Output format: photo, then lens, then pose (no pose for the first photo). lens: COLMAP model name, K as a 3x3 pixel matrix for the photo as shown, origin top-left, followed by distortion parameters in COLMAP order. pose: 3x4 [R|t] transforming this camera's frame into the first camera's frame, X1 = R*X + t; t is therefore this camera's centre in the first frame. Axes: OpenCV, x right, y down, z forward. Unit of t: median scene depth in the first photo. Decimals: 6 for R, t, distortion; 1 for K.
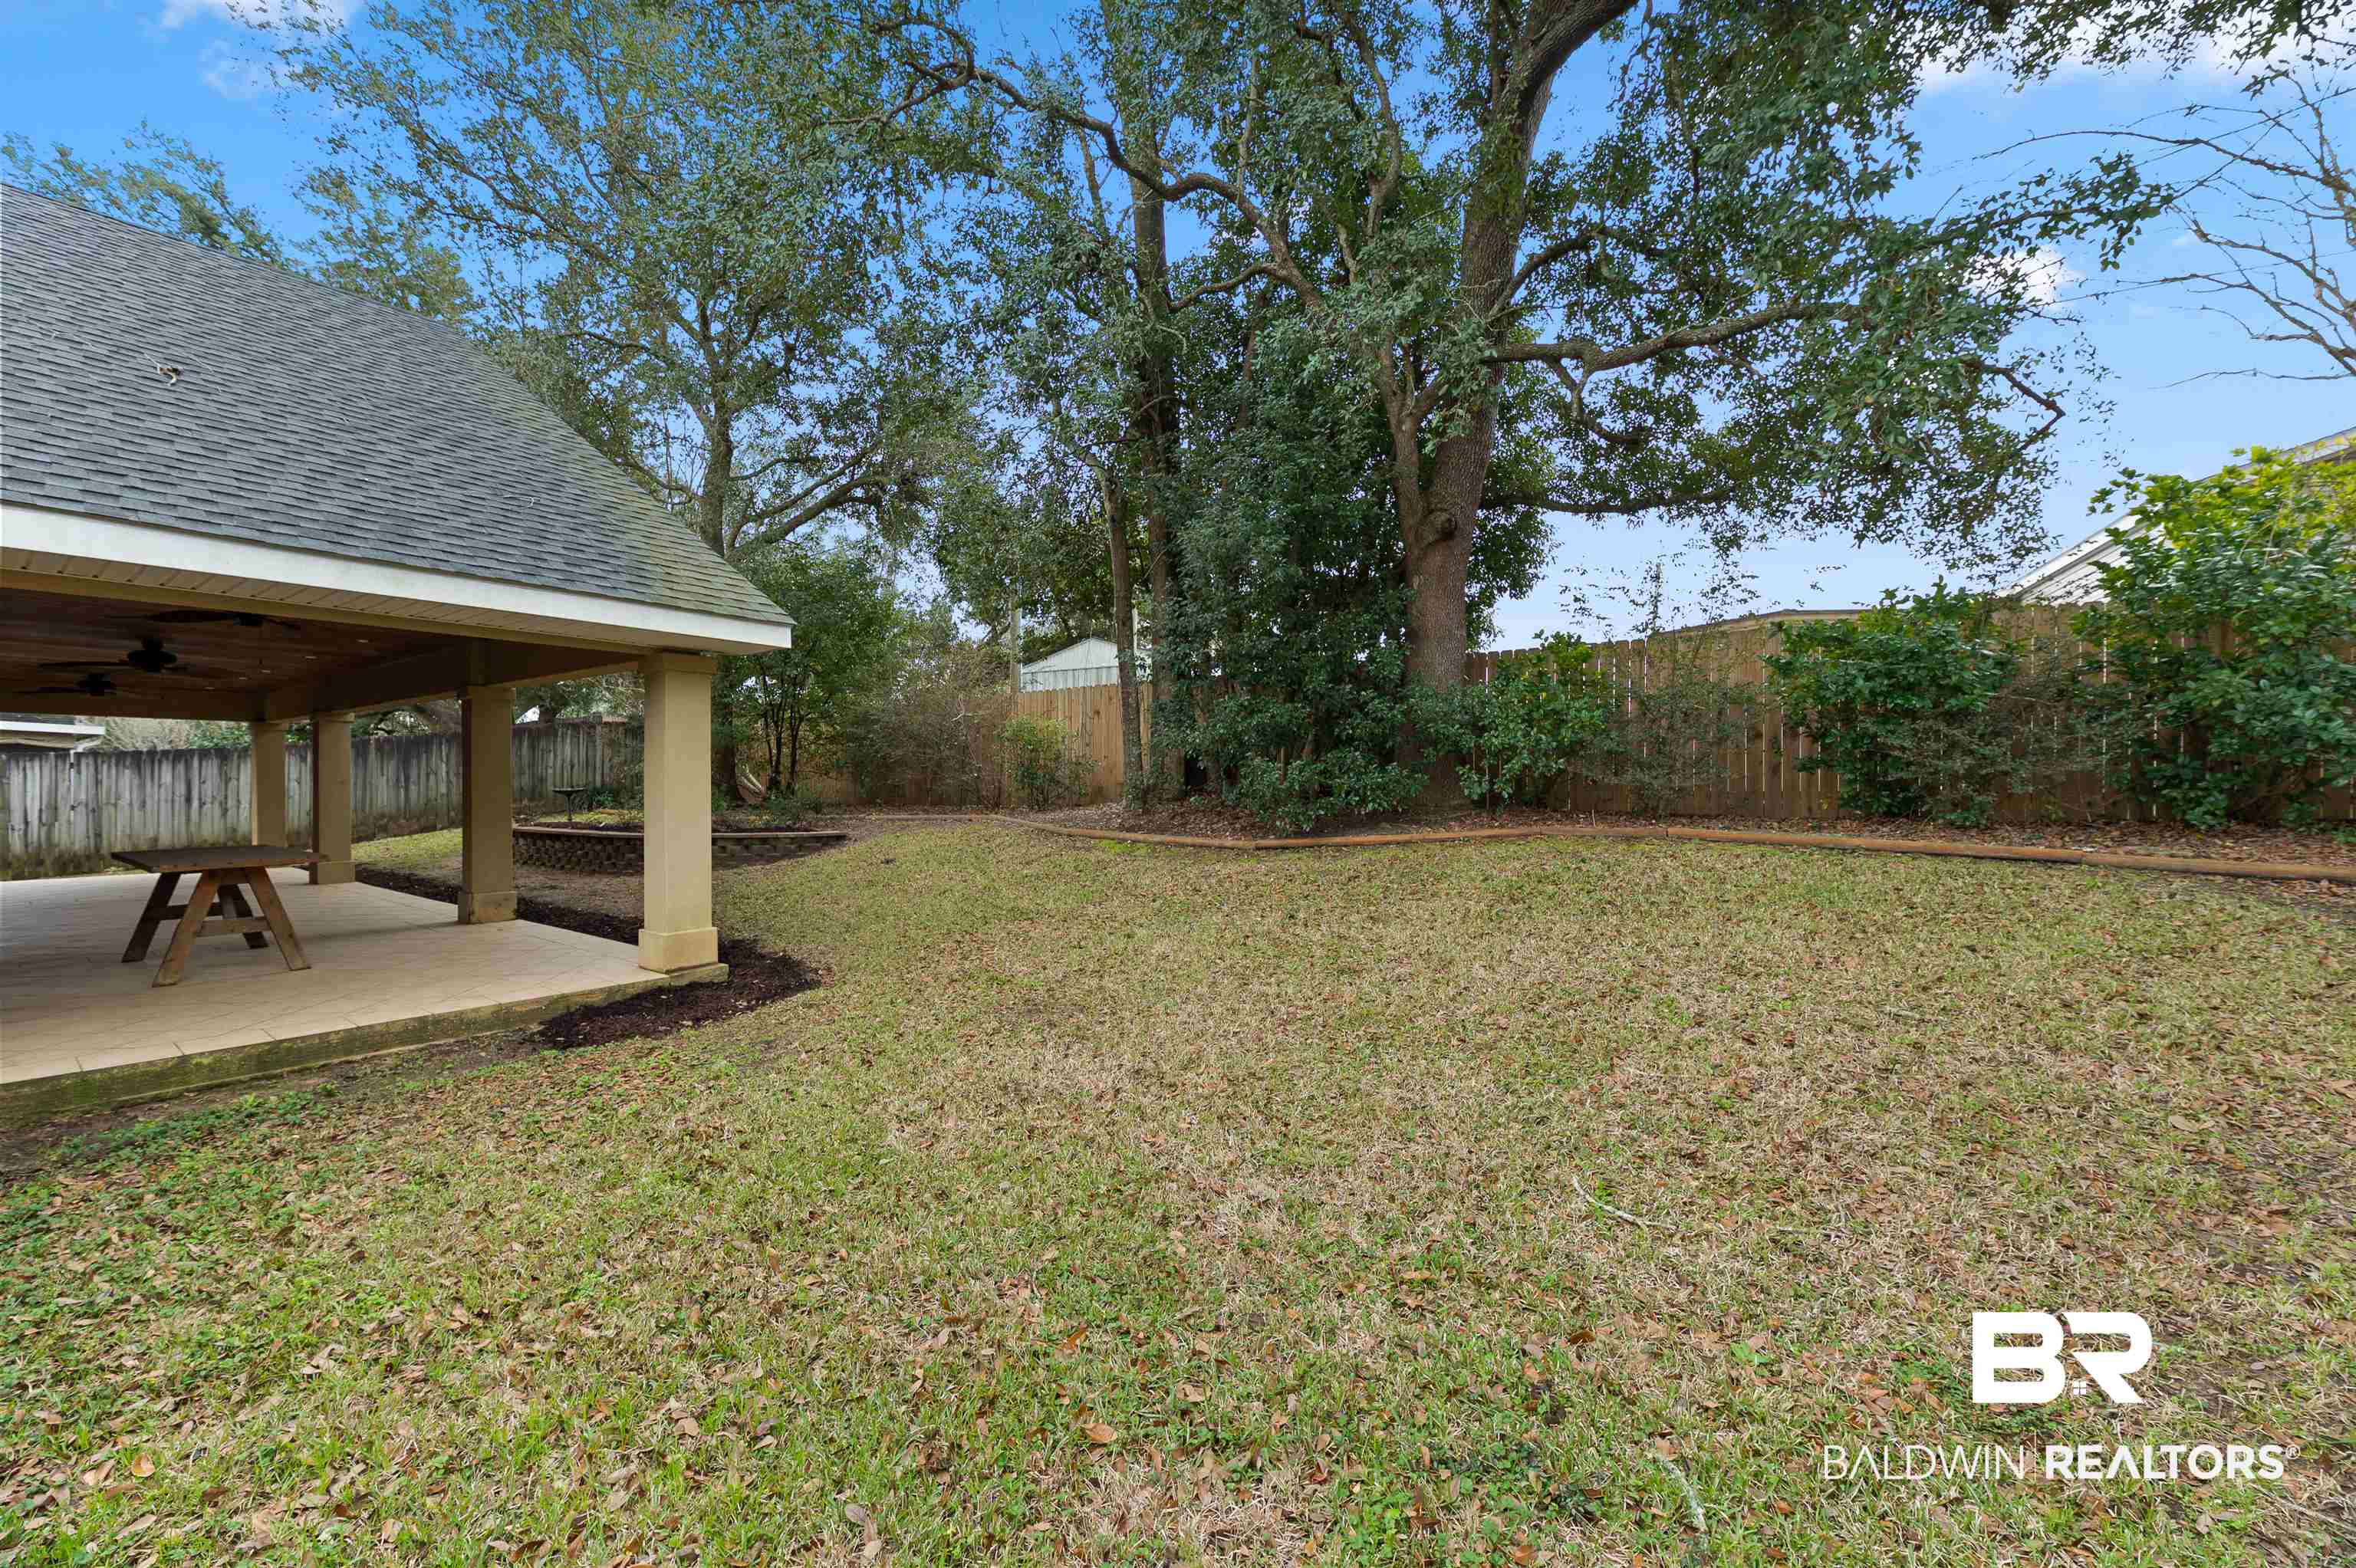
lens RADIAL K [[953.1, 0, 1174.7], [0, 953.1, 784.4], [0, 0, 1]] dist [-0.003804, 0.000097]
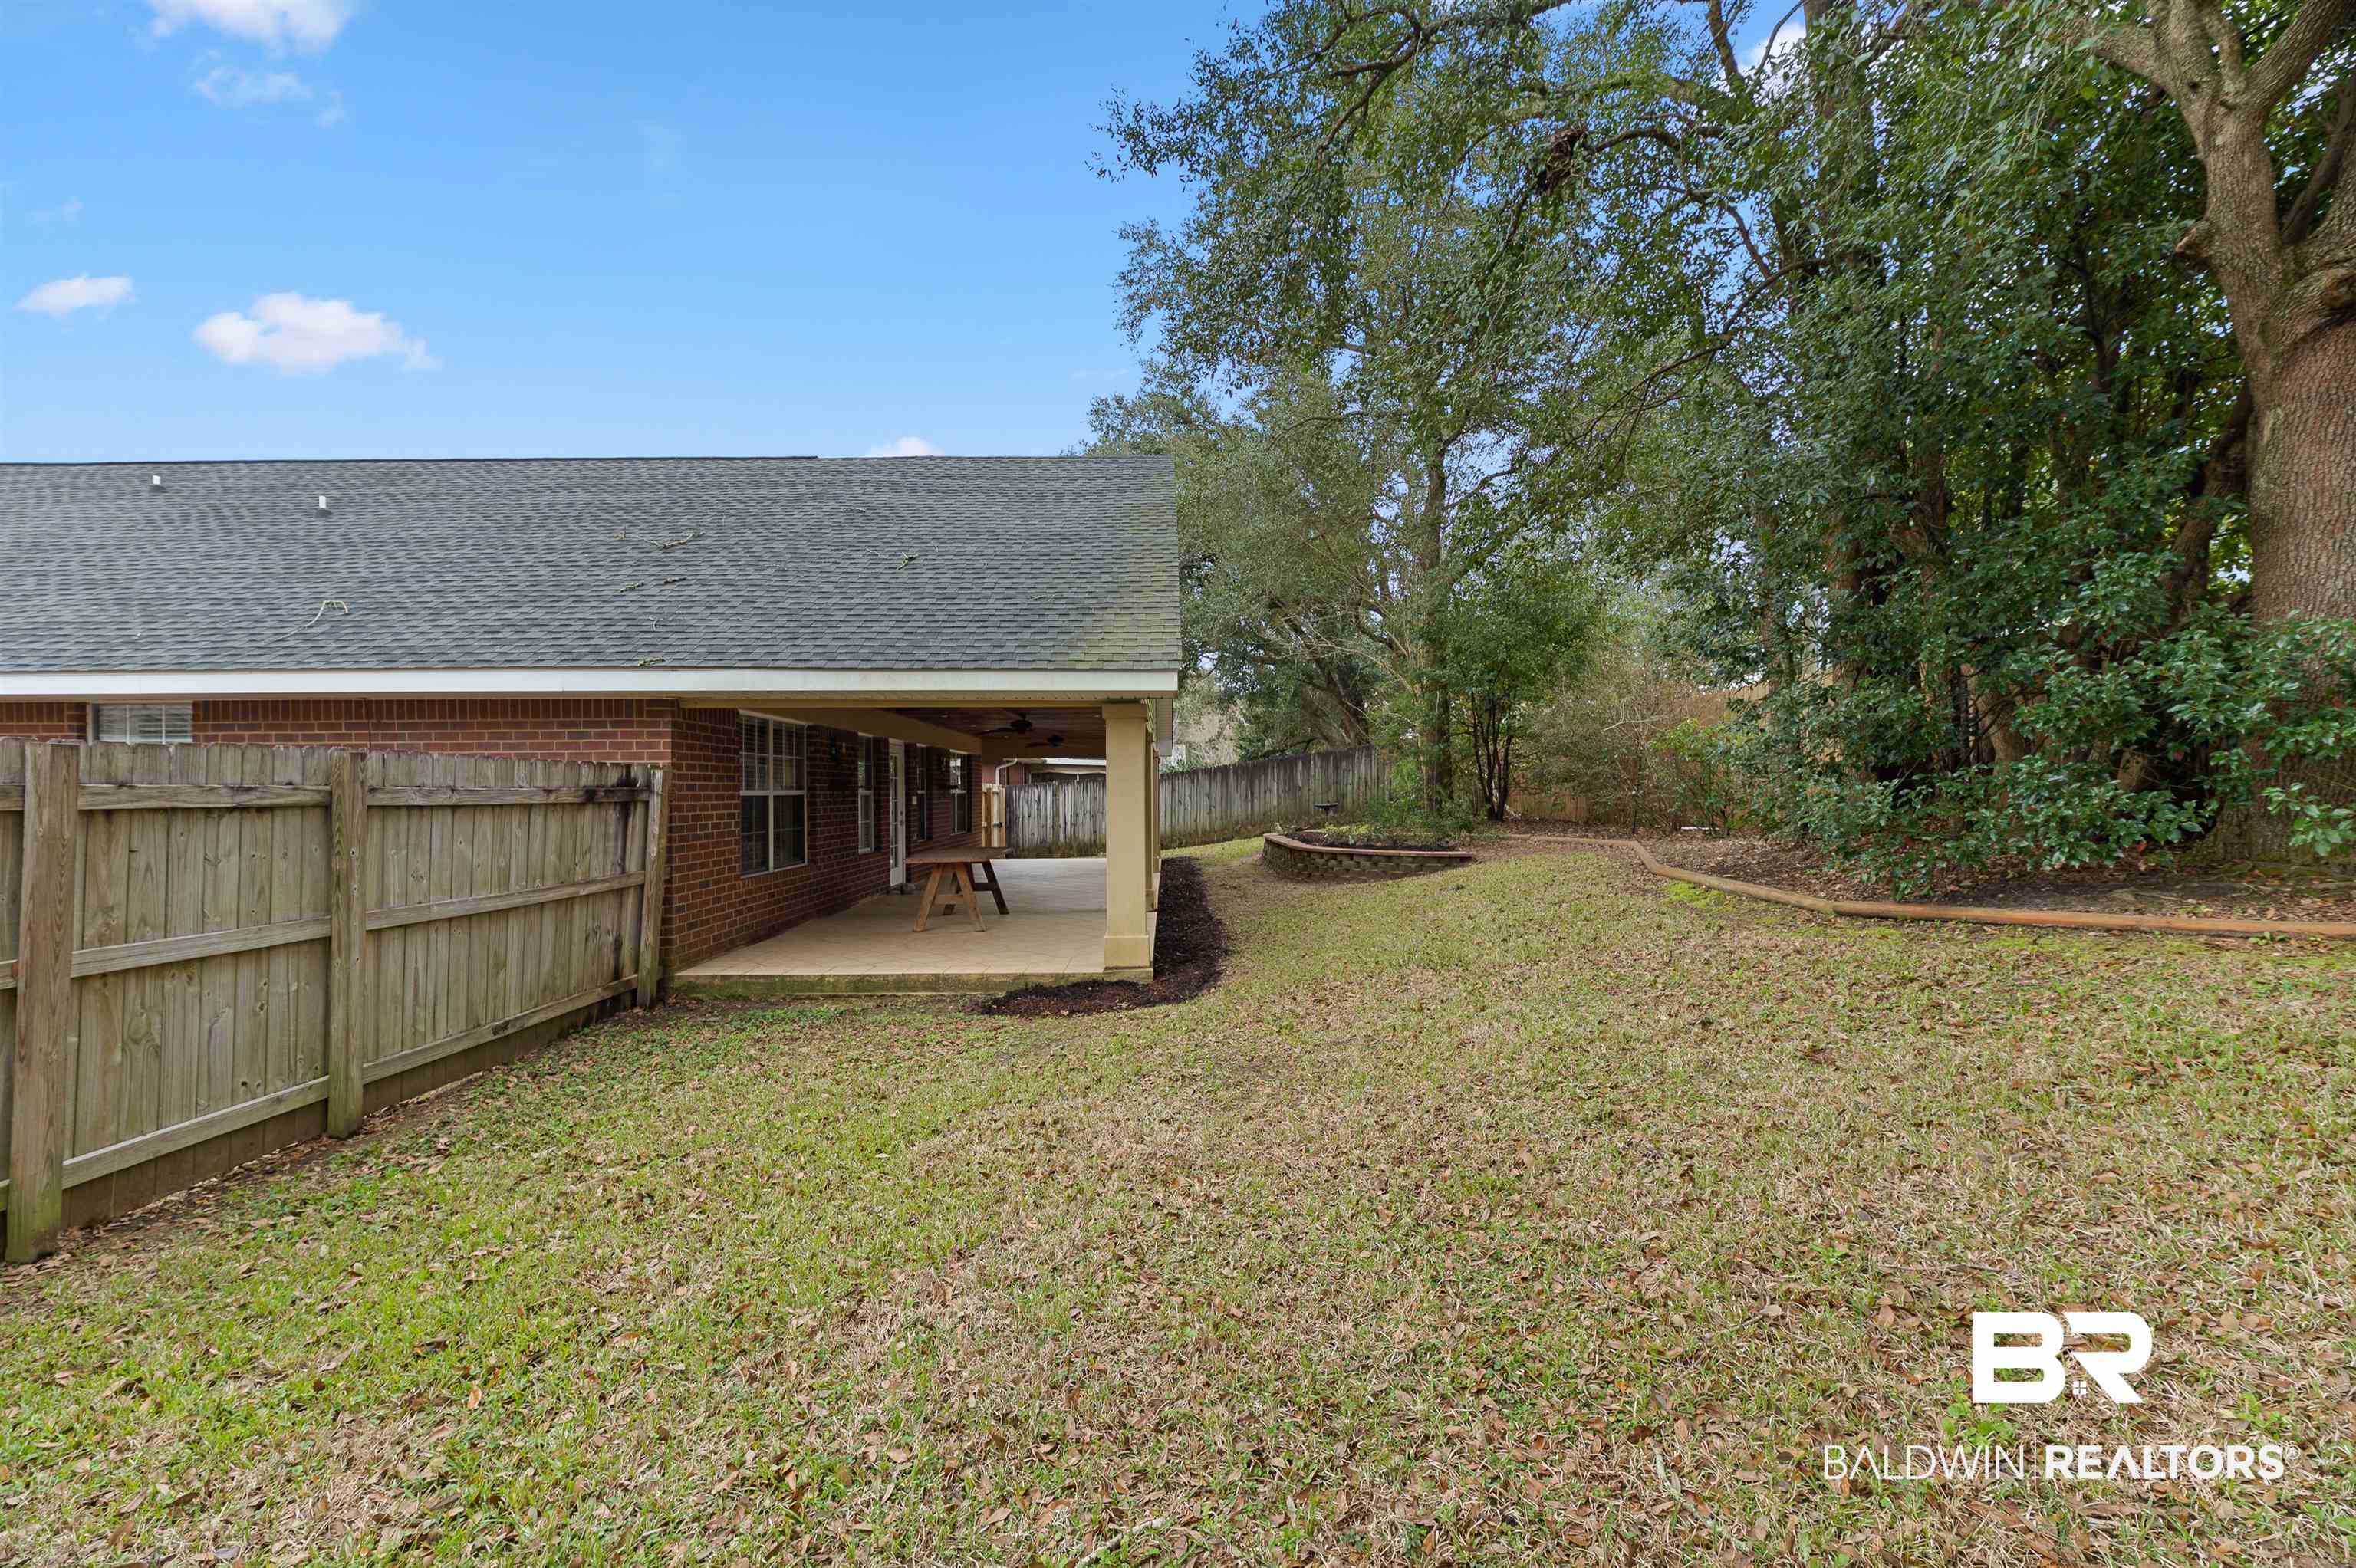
lens RADIAL K [[953.1, 0, 1174.4], [0, 953.1, 787.8], [0, 0, 1]] dist [-0.003804, 0.000097]
pose [[0.591127, -0.006267, -0.806554, 0.349966], [0.004515, 0.999980, -0.004461, -0.018756], [0.806566, -0.001005, 0.591144, 0.250299]]
